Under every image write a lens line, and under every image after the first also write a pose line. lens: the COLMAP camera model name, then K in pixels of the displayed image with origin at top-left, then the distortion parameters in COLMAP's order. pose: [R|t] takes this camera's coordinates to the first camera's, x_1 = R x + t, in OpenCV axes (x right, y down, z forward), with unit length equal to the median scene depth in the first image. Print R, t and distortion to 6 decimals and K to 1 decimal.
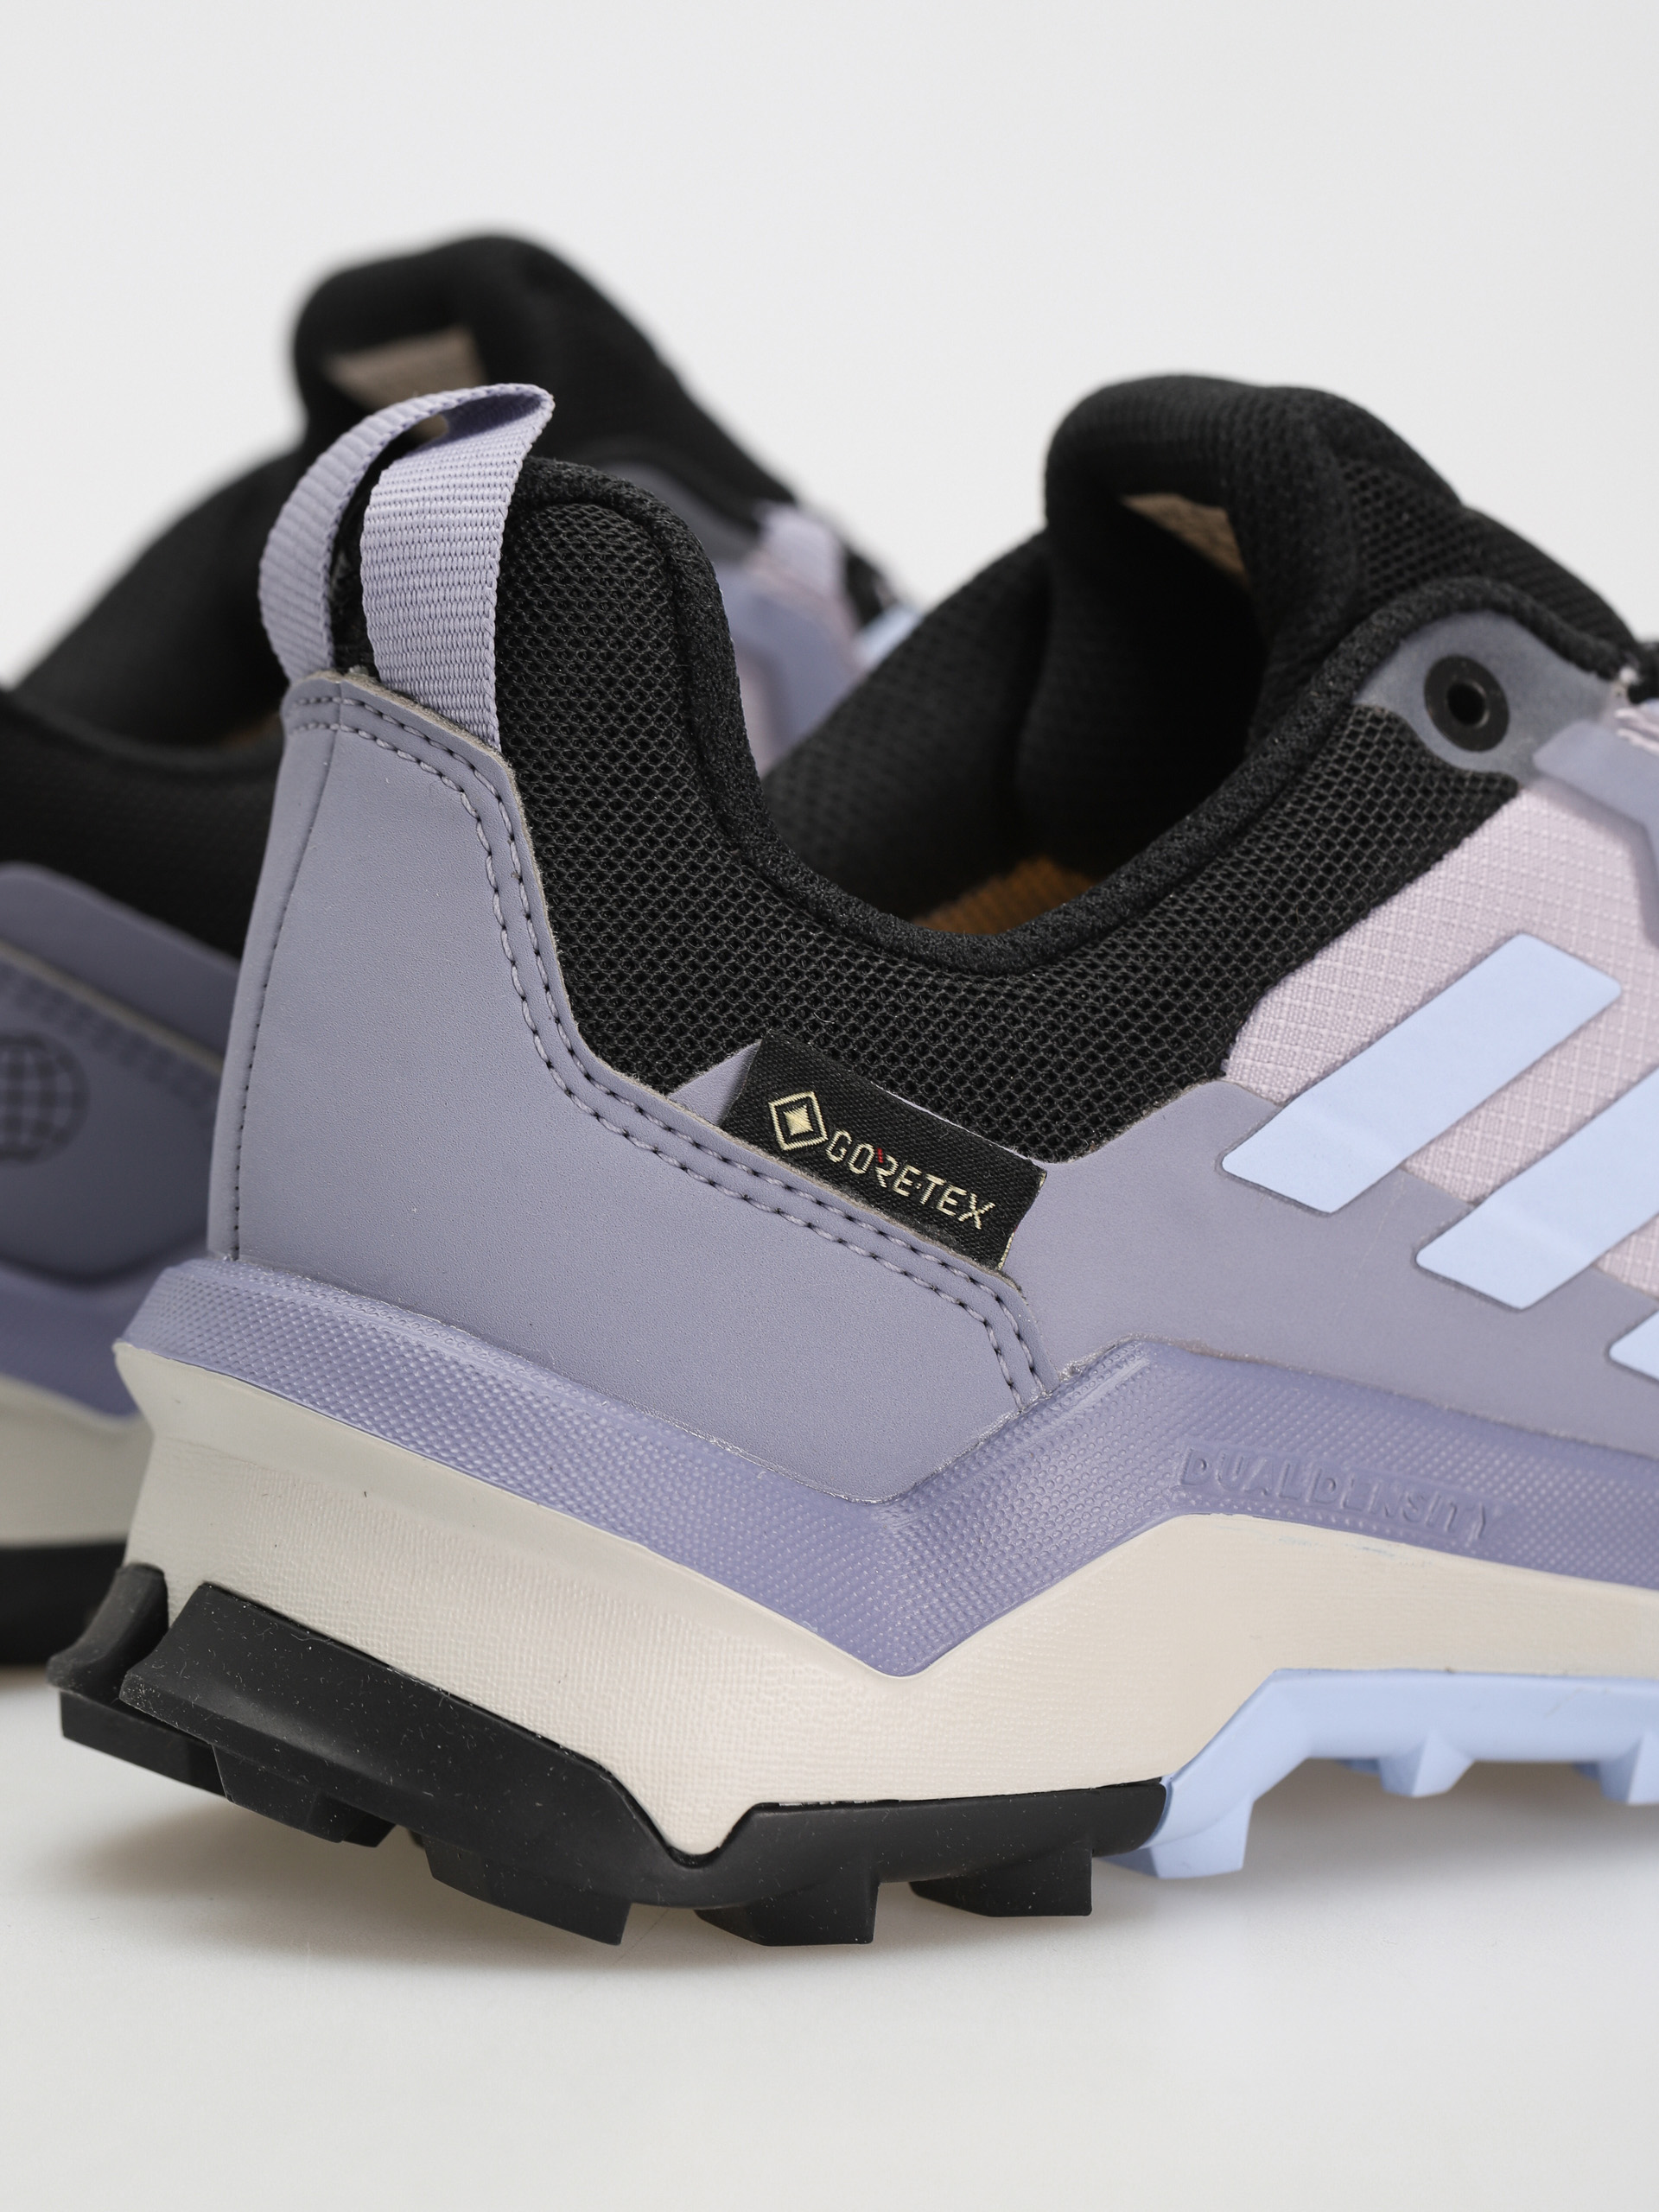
lens RADIAL K [[8386.9, 0, 827.7], [0, 8386.9, 1091.0], [0, 0, 1]] dist [-0.077431, 0.000000]
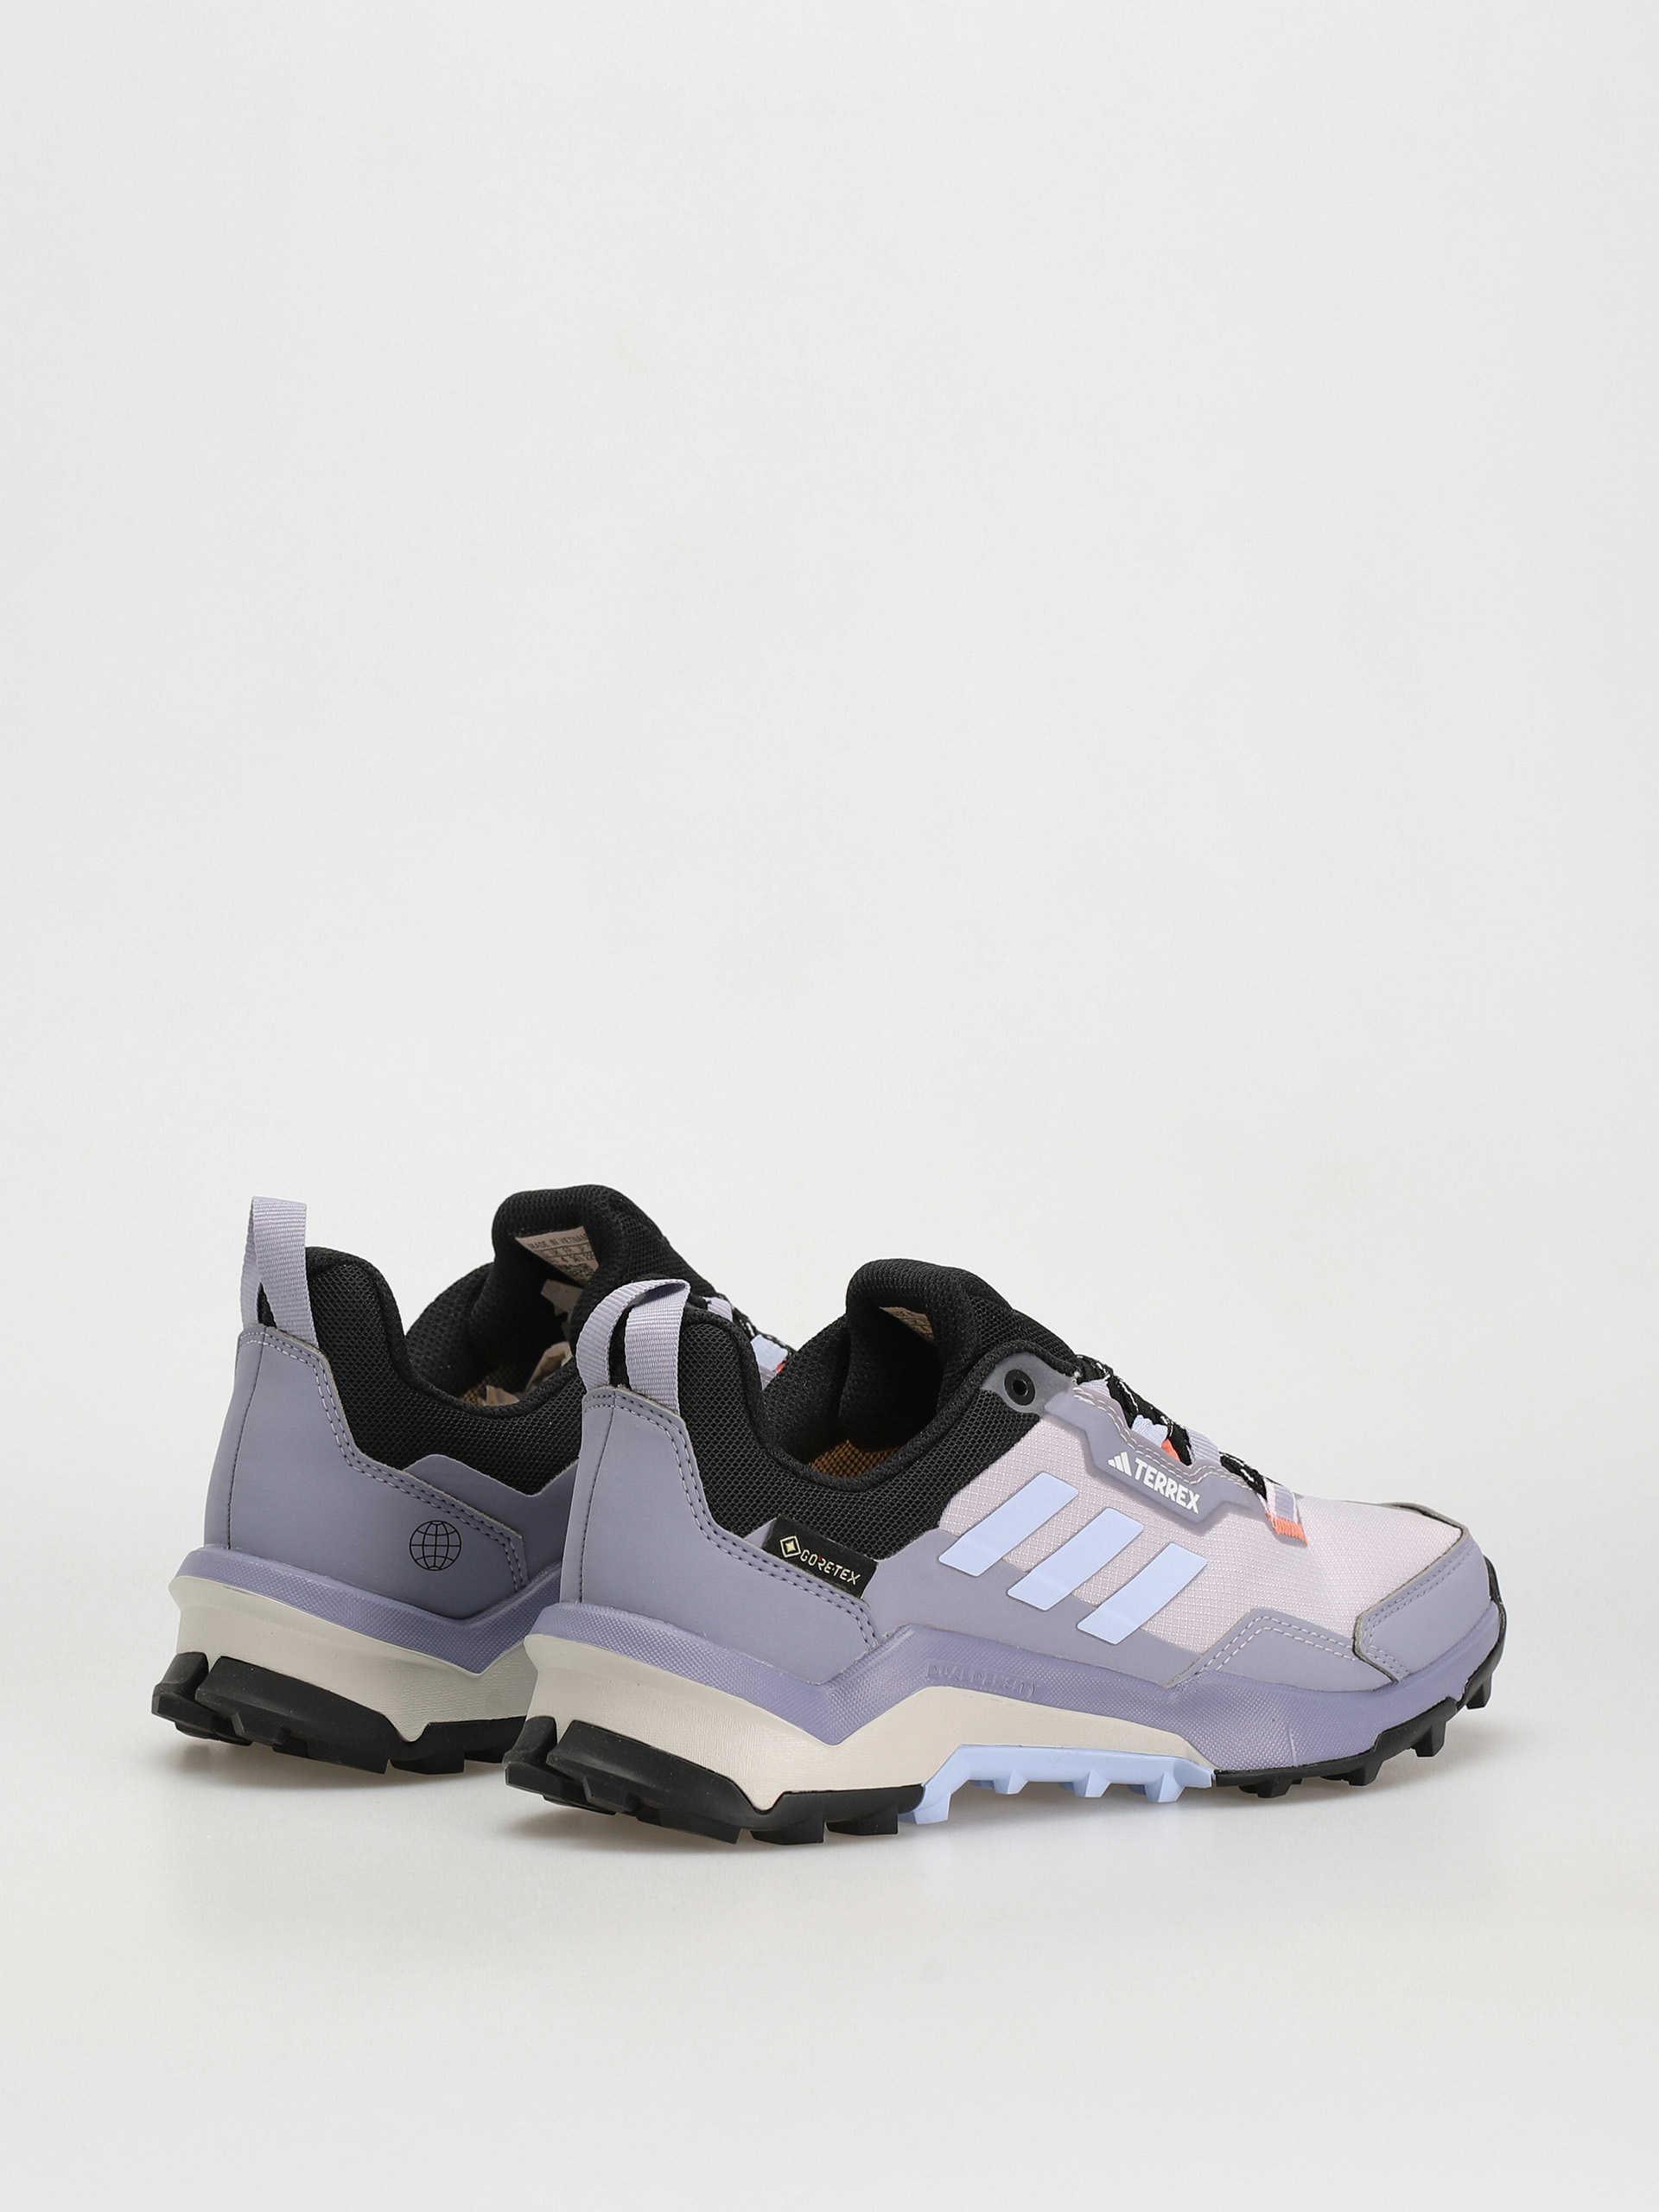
lens RADIAL K [[8386.9, 0, 834.8], [0, 8386.9, 1110.0], [0, 0, 1]] dist [-0.077431, 0.000000]
pose [[0.994716, -0.016042, 0.101400, -0.262480], [0.021096, 0.998578, -0.048961, -0.004442], [-0.100470, 0.050842, 0.993640, -1.729723]]
